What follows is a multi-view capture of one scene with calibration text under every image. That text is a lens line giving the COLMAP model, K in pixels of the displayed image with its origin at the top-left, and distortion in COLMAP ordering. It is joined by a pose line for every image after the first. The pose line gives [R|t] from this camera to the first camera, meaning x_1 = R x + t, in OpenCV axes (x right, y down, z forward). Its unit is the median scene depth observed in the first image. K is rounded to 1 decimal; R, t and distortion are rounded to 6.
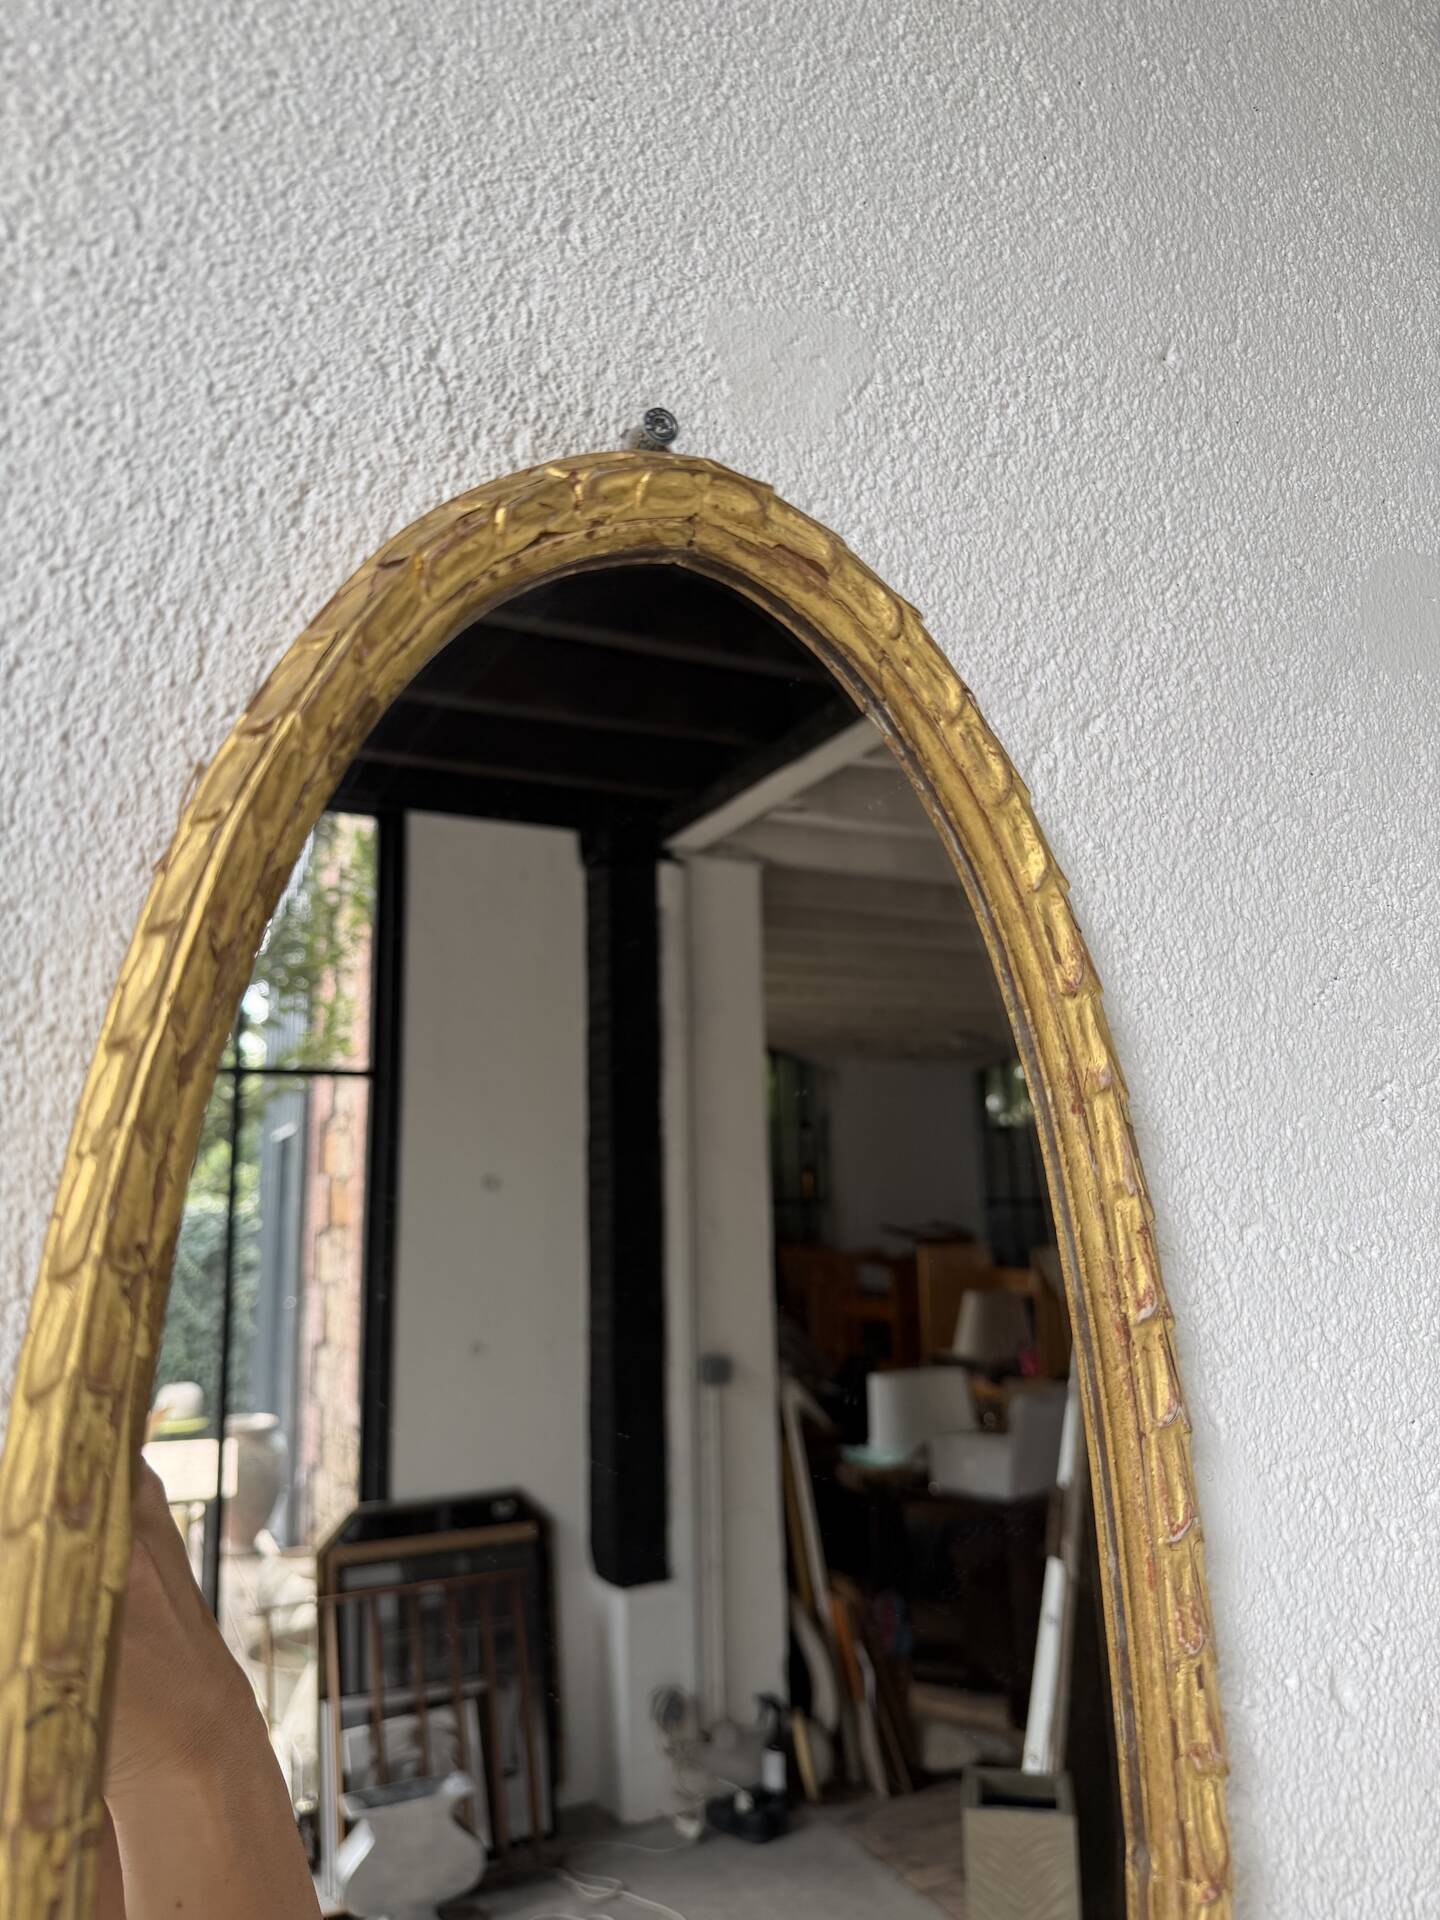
lens RADIAL K [[1333.4, 0, 690.8], [0, 1333.4, 971.3], [0, 0, 1]] dist [0.013181, -0.026341]
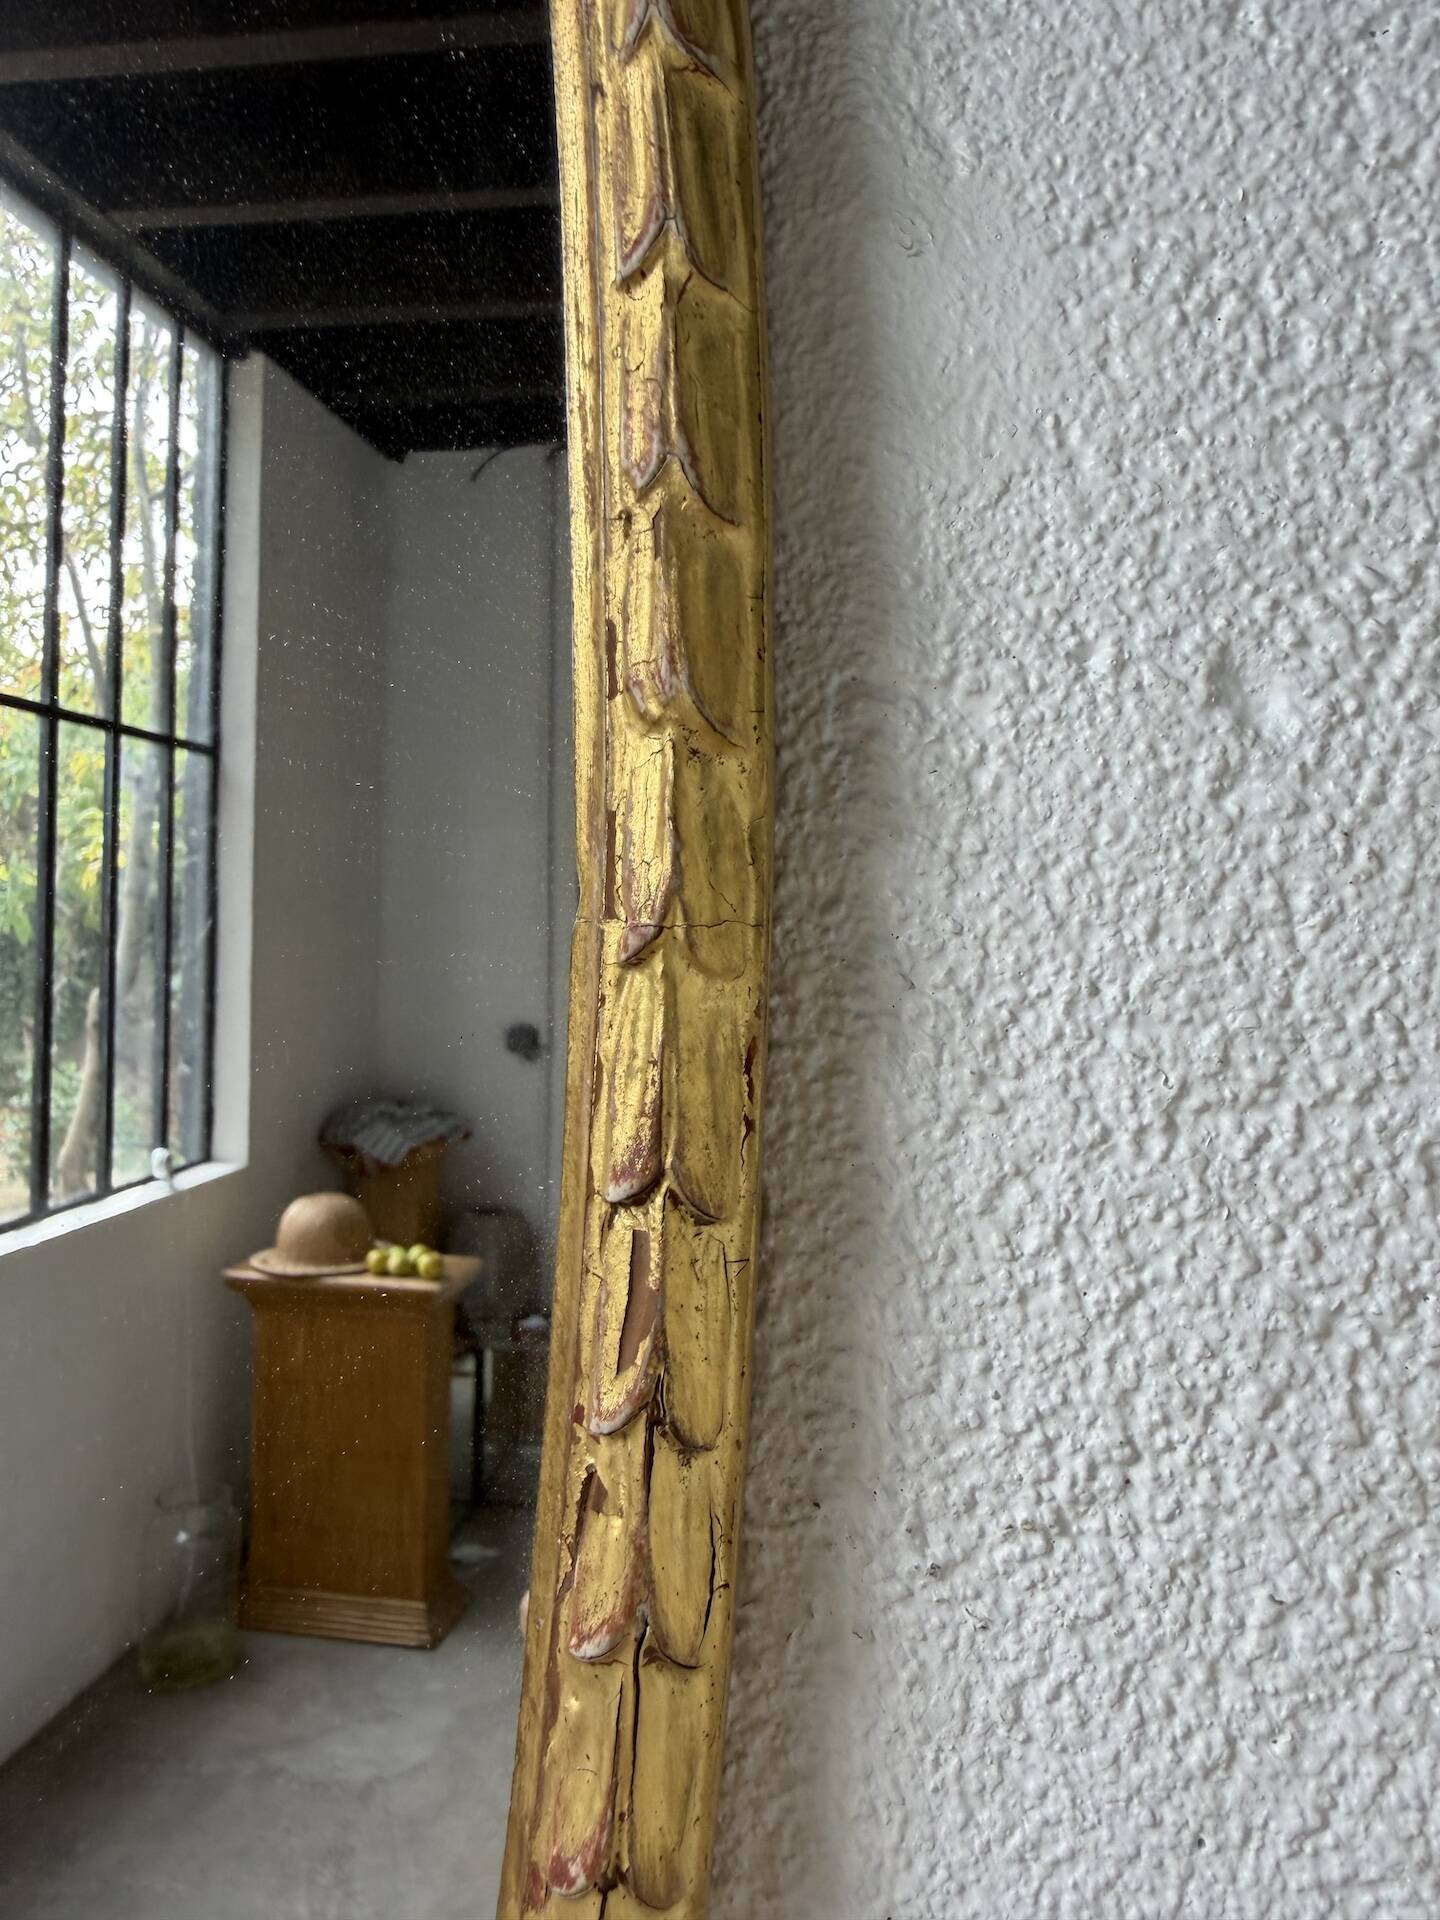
lens RADIAL K [[1337.4, 0, 727.2], [0, 1337.4, 844.4], [0, 0, 1]] dist [-0.004230, -0.004298]
pose [[0.840978, -0.011049, -0.540957, 0.052950], [0.076997, 0.992060, 0.099438, 0.048319], [0.535564, -0.125277, 0.835151, 0.047645]]
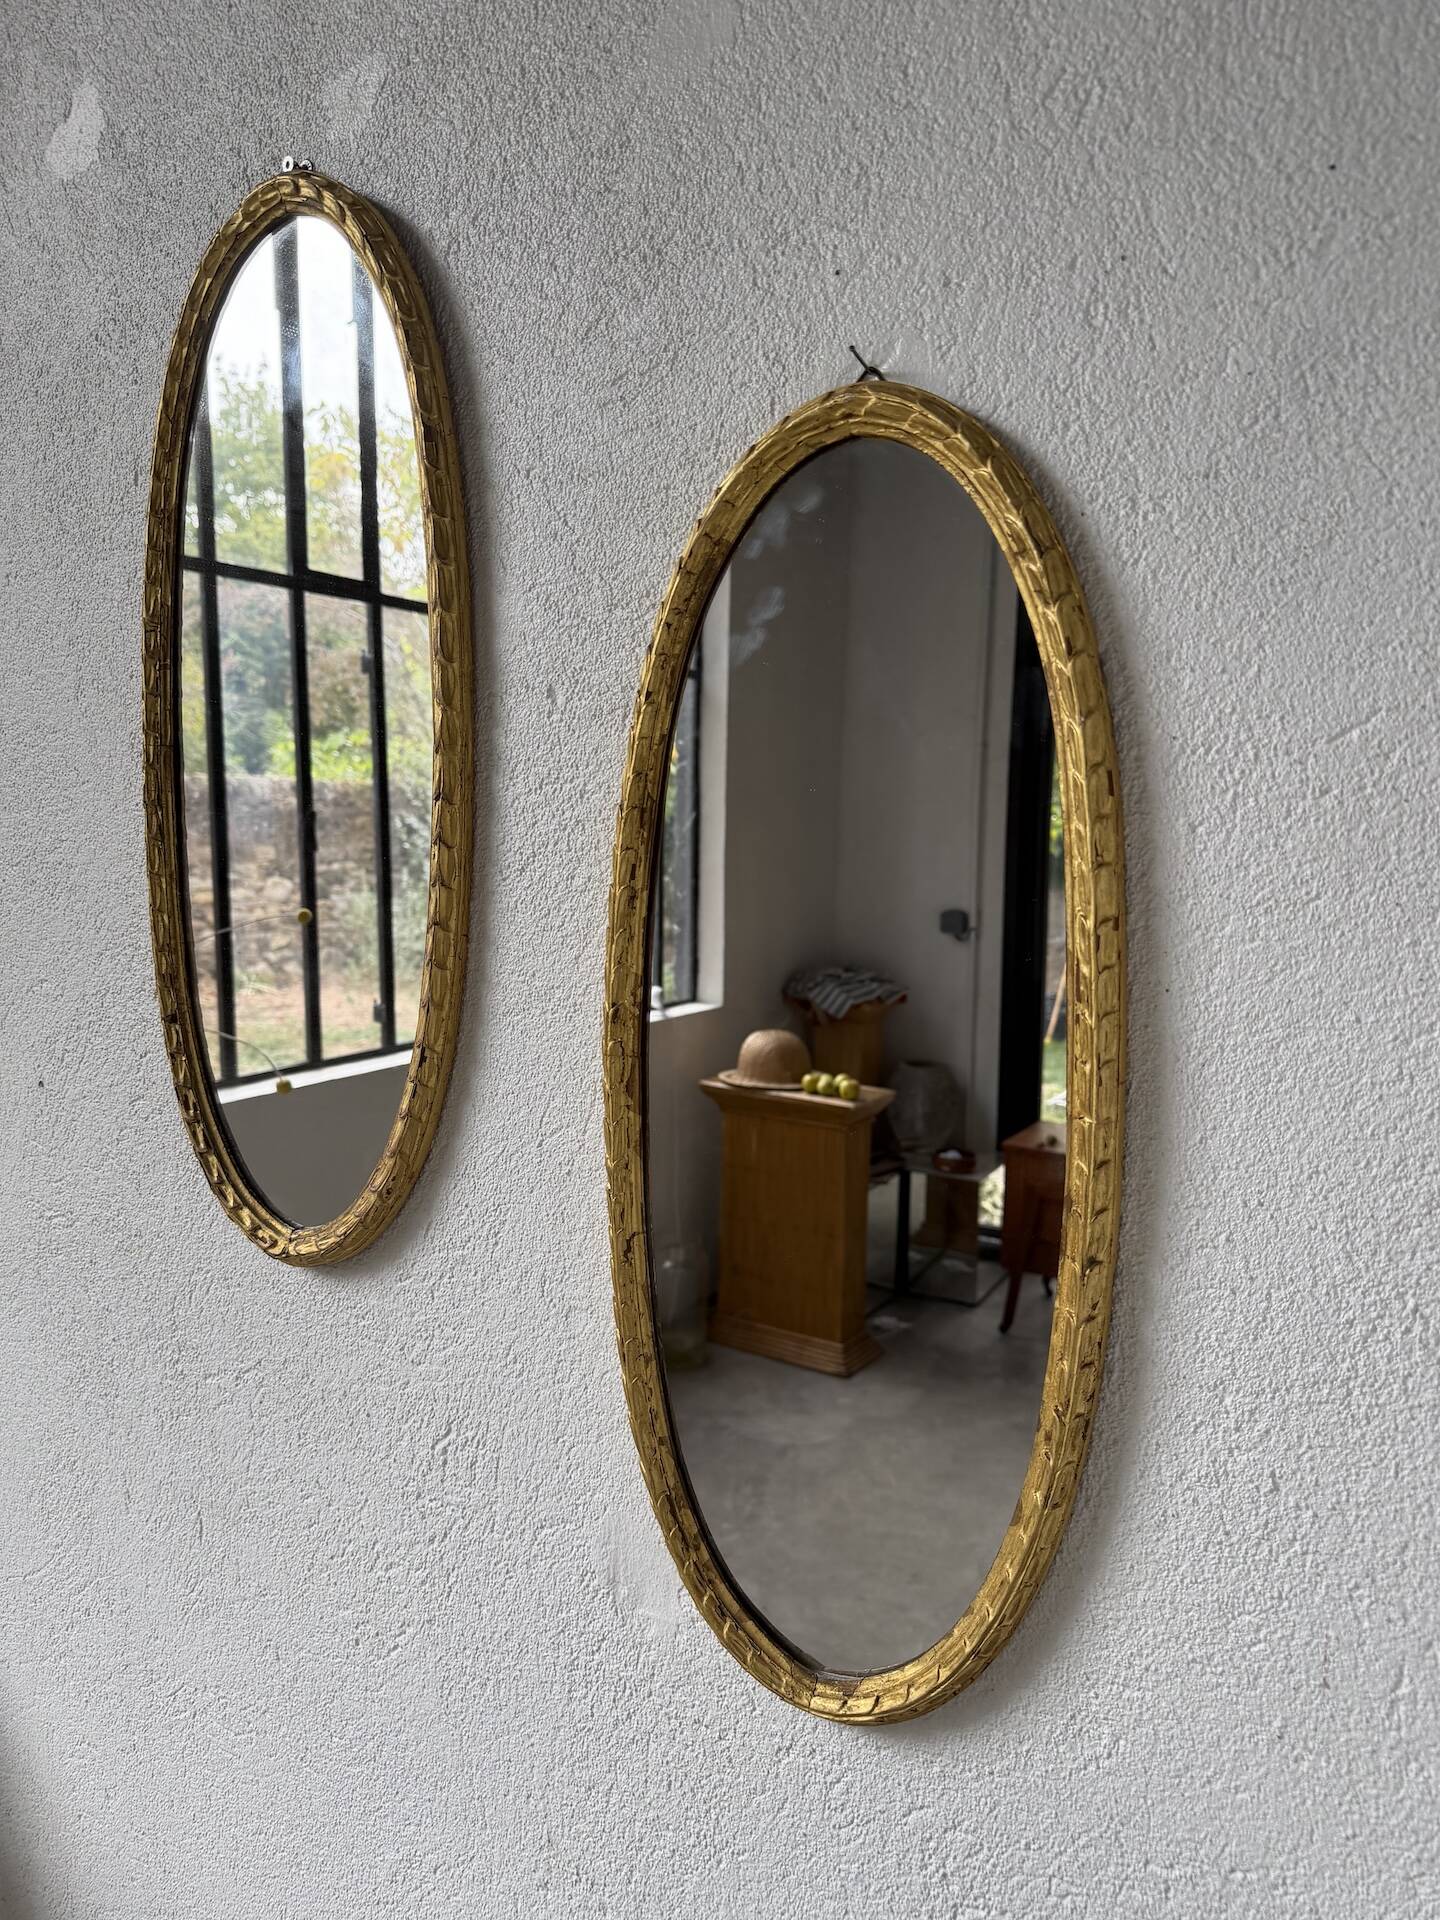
lens RADIAL K [[1333.4, 0, 746.0], [0, 1333.4, 964.2], [0, 0, 1]] dist [0.013181, -0.026341]
pose [[0.589371, 0.113295, -0.799879, 0.215643], [0.119132, 0.967104, 0.224761, 0.046489], [0.799030, -0.227759, 0.556486, -0.002043]]
